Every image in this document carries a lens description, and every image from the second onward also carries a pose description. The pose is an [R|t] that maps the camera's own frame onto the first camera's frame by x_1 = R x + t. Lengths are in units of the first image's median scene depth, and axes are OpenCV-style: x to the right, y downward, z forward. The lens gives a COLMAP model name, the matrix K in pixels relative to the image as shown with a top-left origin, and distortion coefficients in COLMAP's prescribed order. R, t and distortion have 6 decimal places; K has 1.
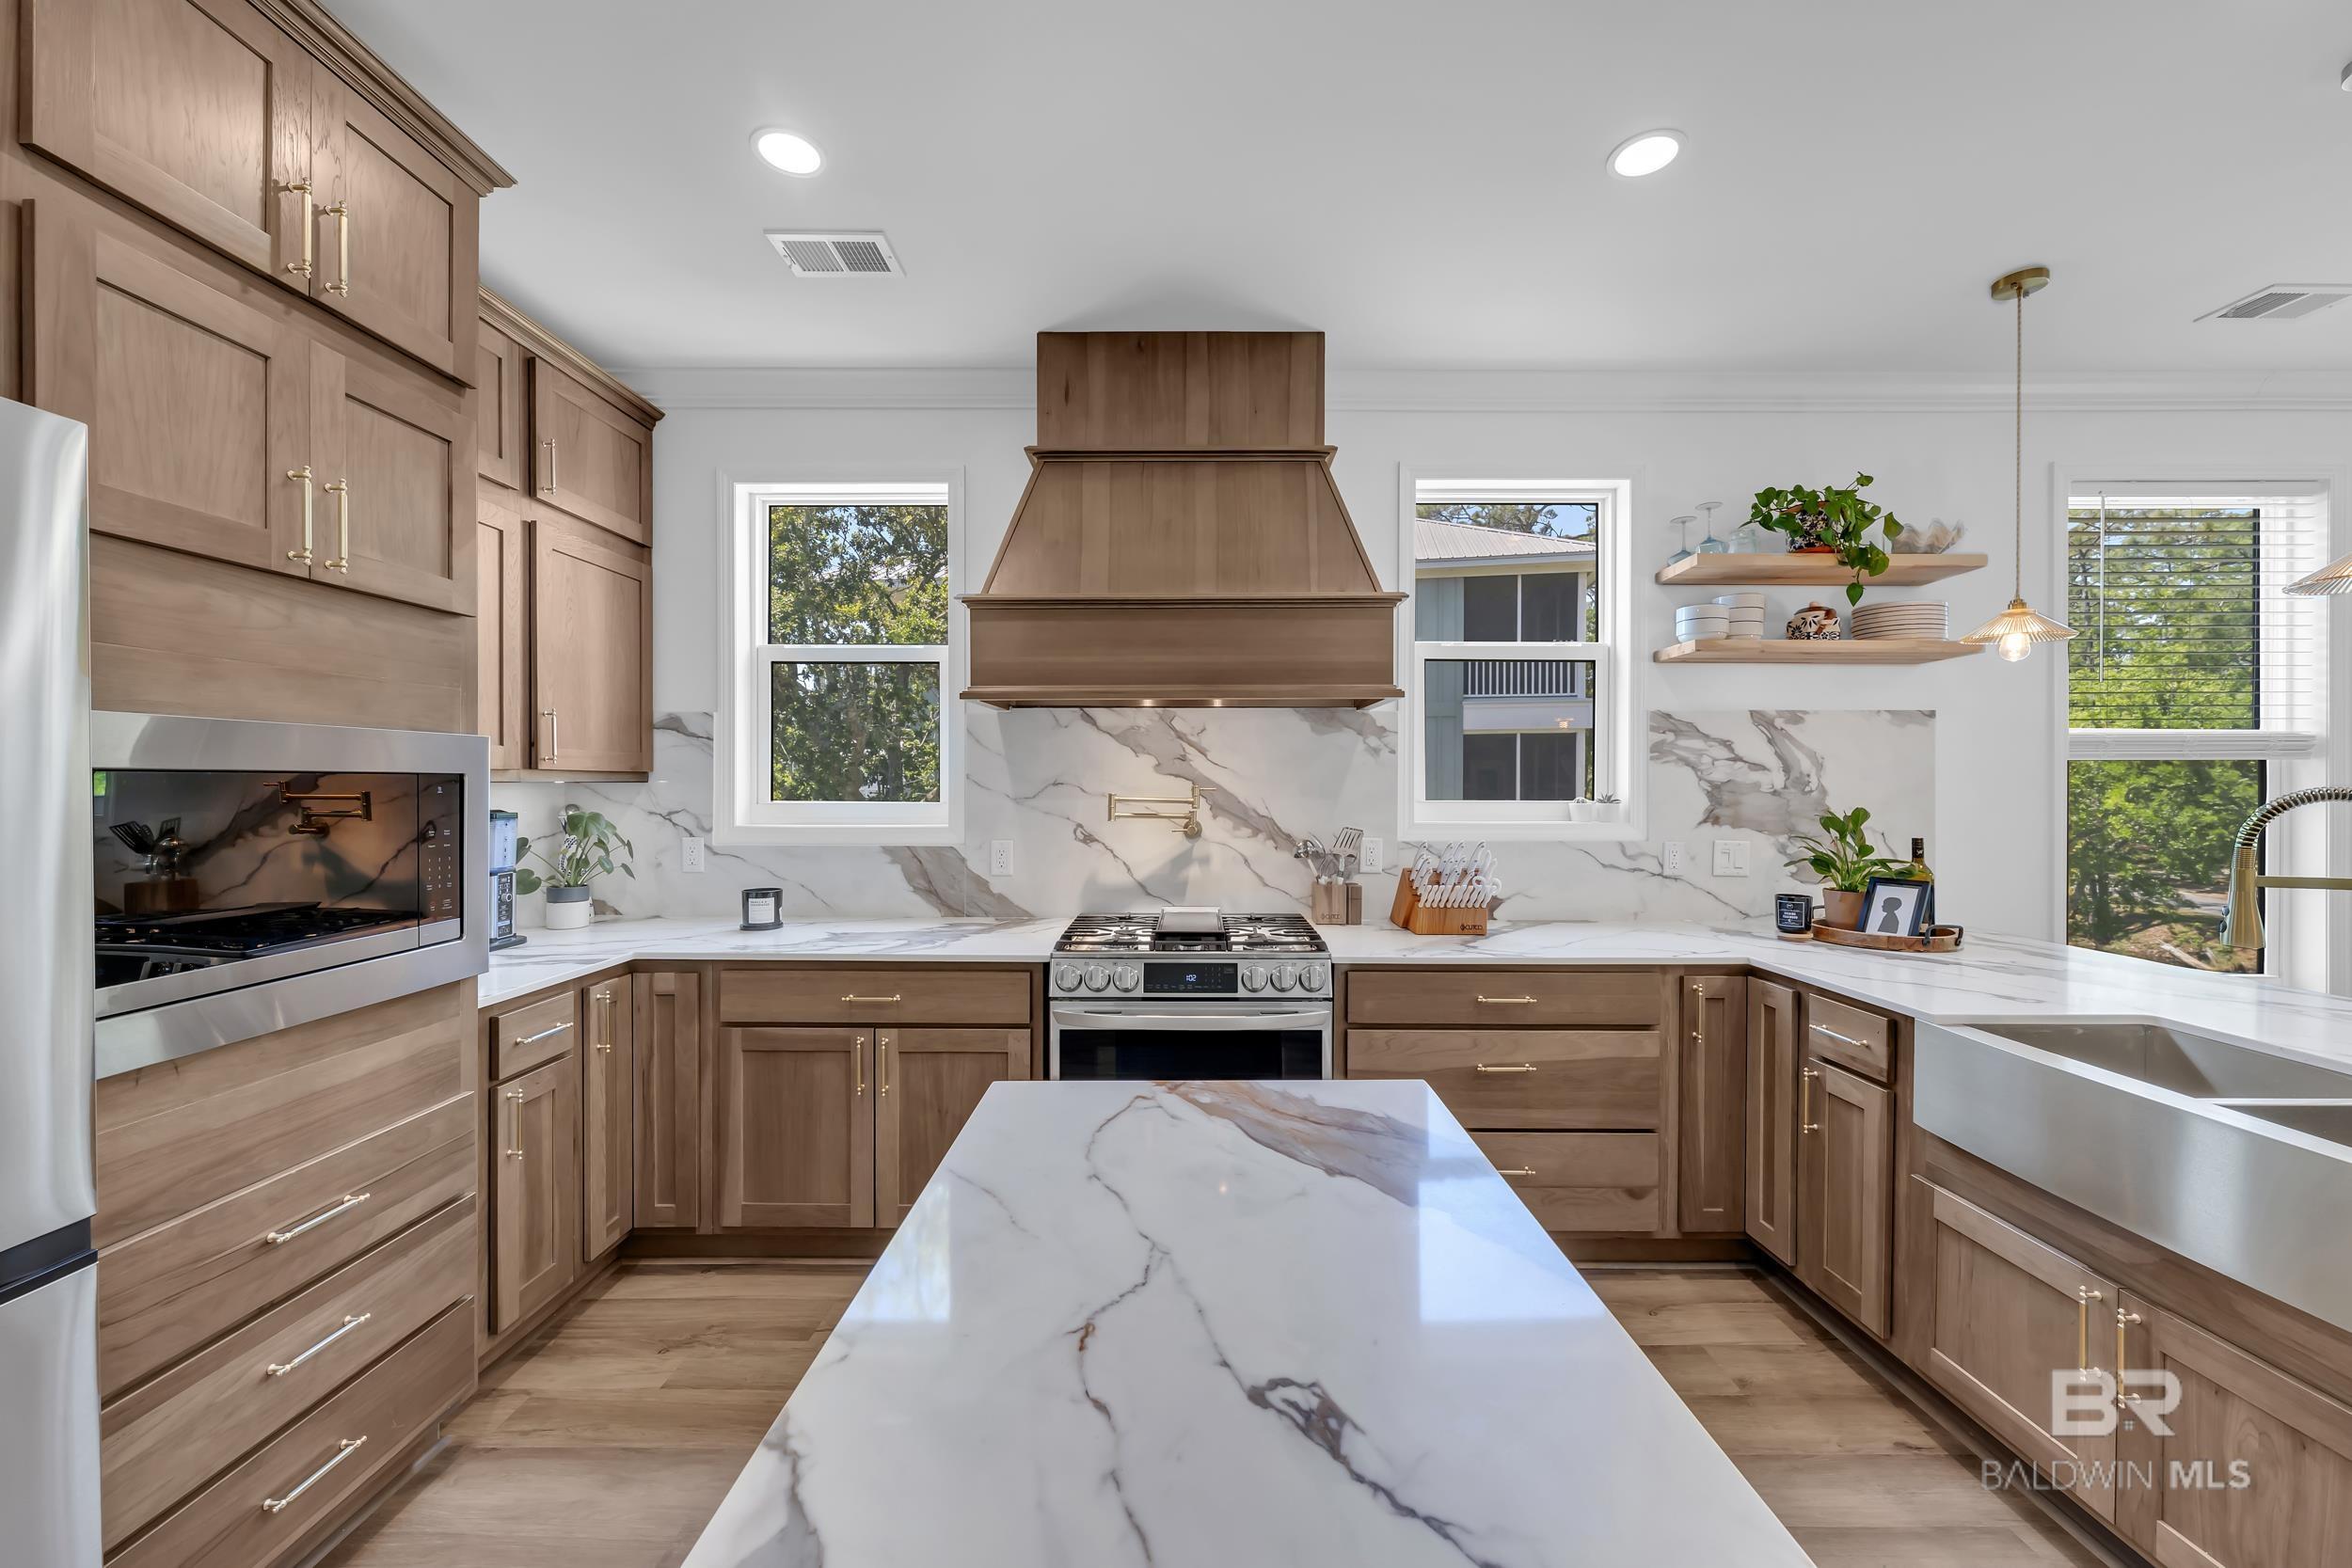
lens RADIAL K [[902.5, 0, 1176.0], [0, 902.5, 784.0], [0, 0, 1]] dist [0.000123, 0.000236]
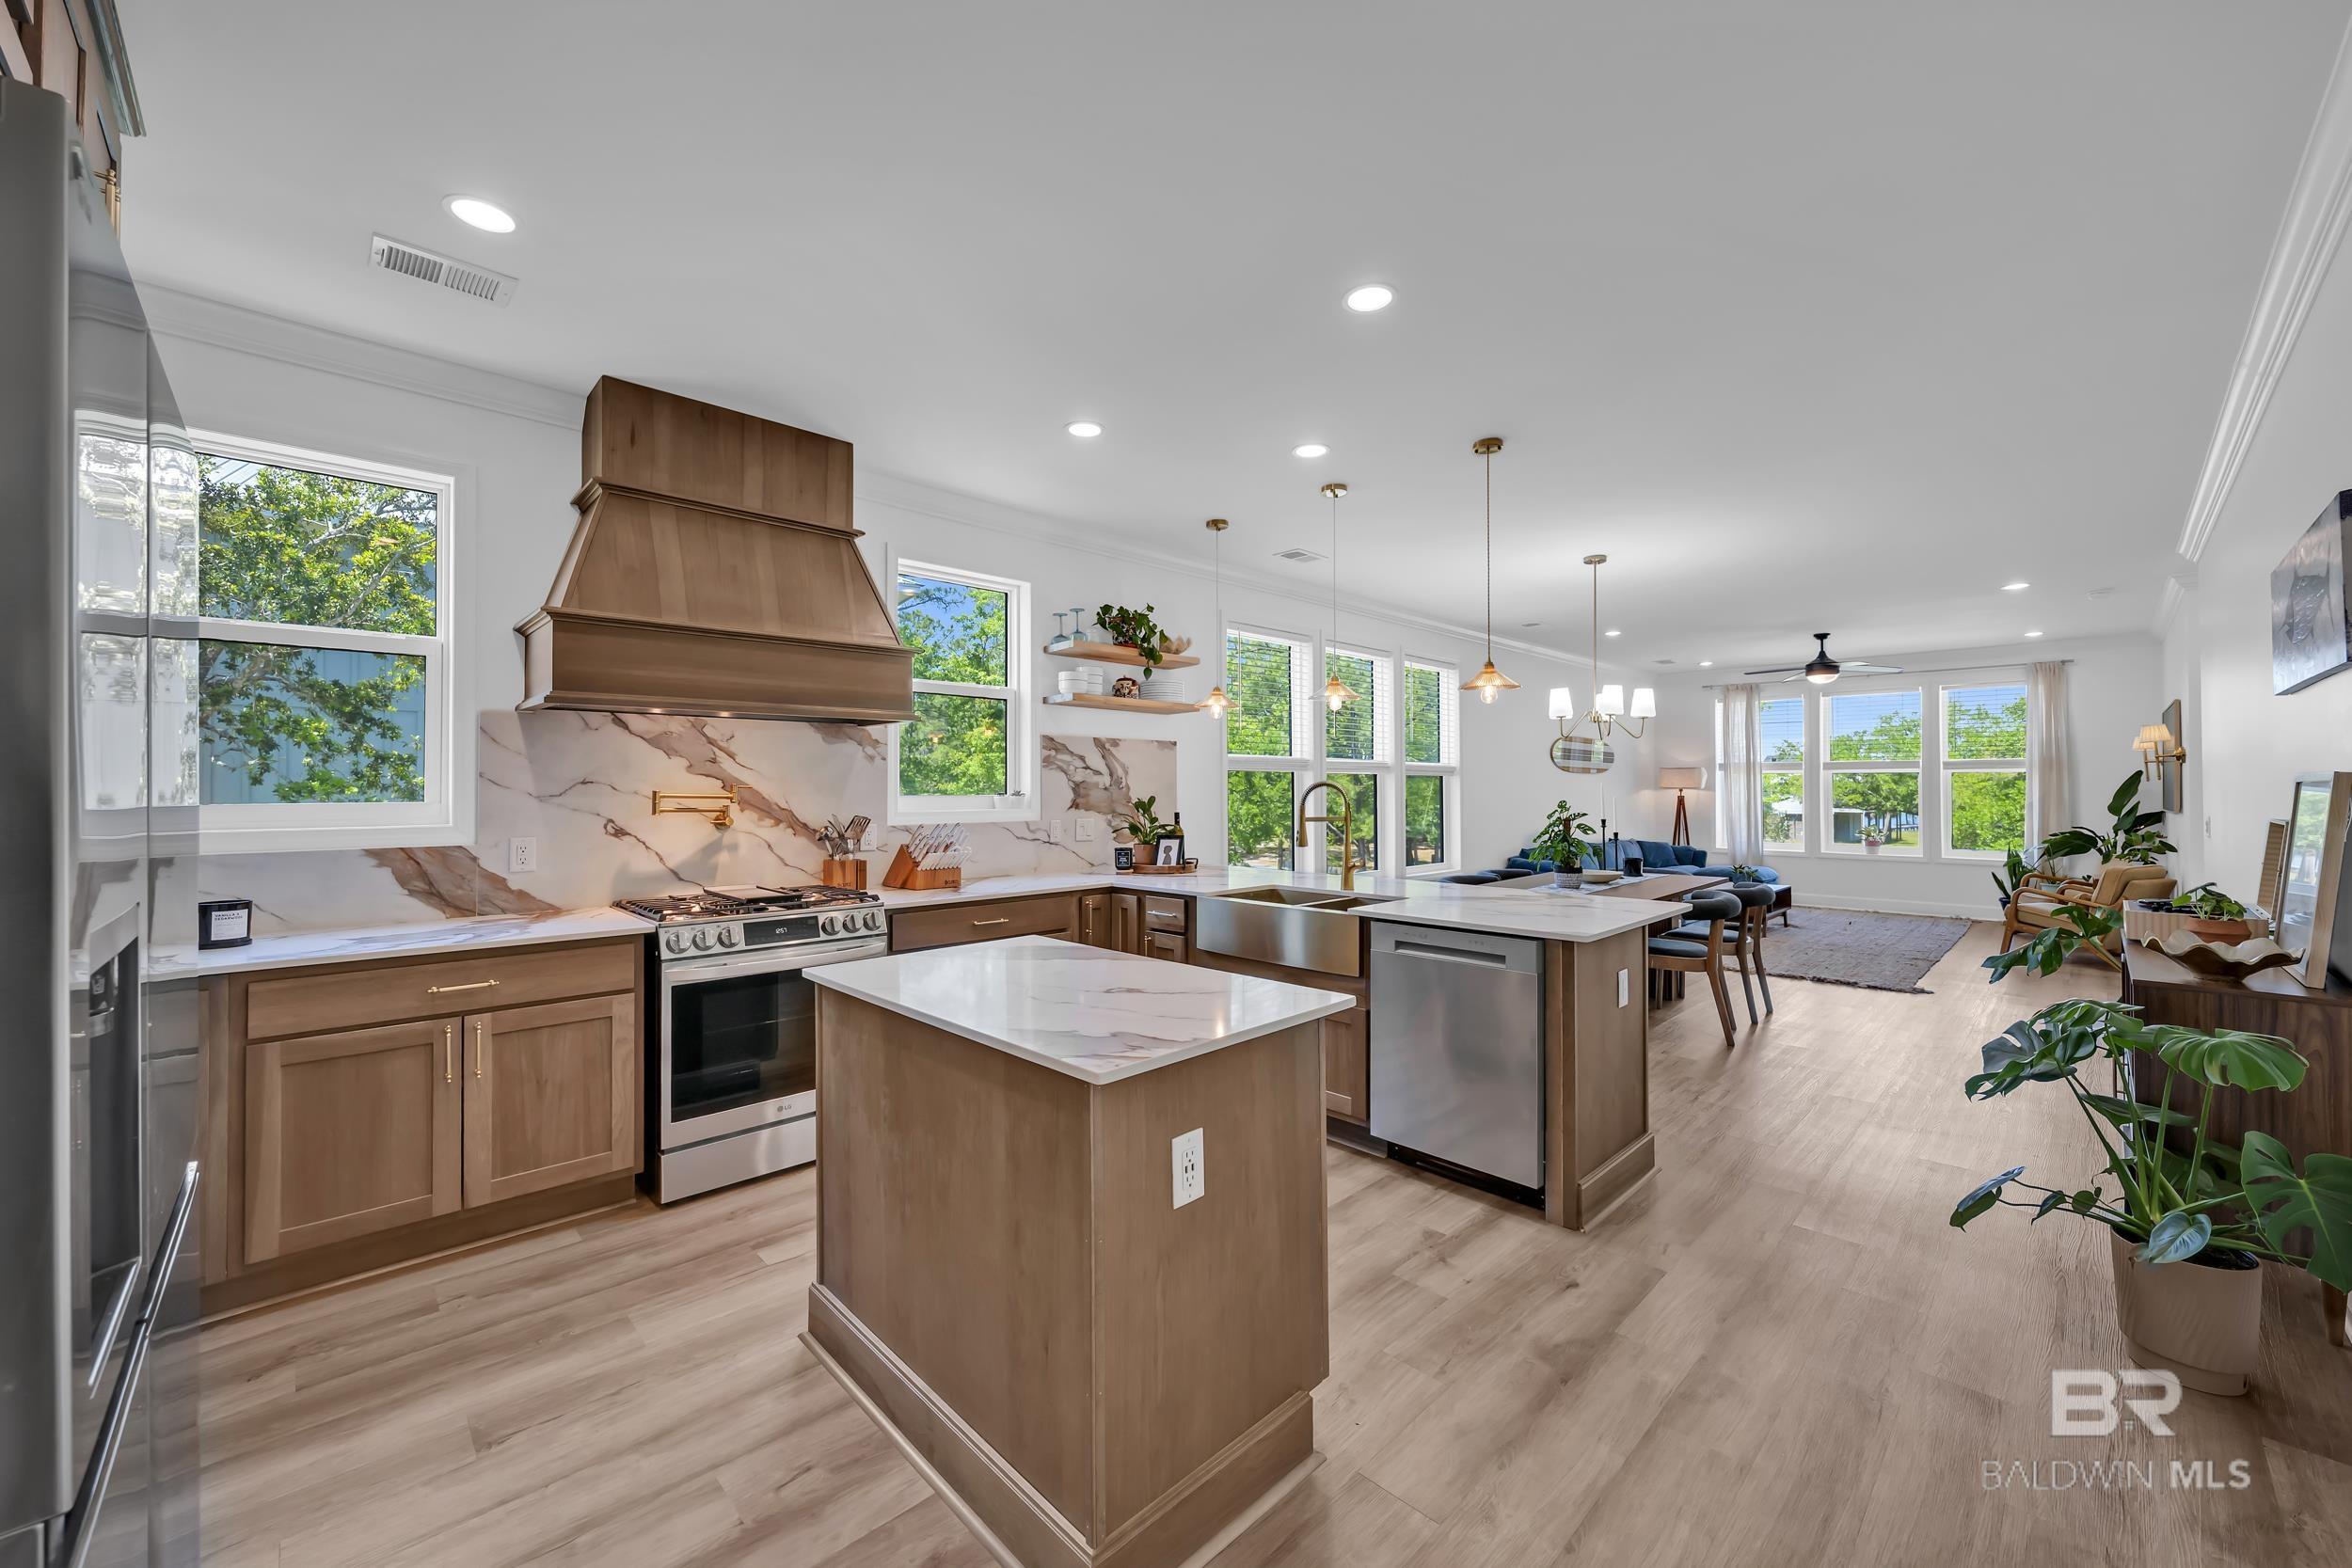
lens RADIAL K [[902.5, 0, 1176.0], [0, 902.5, 784.0], [0, 0, 1]] dist [0.000123, 0.000236]
pose [[0.717041, 0.000520, 0.697030, -0.404397], [0.005785, 0.999961, -0.006697, 0.013676], [-0.697007, 0.008834, 0.717010, -0.273223]]
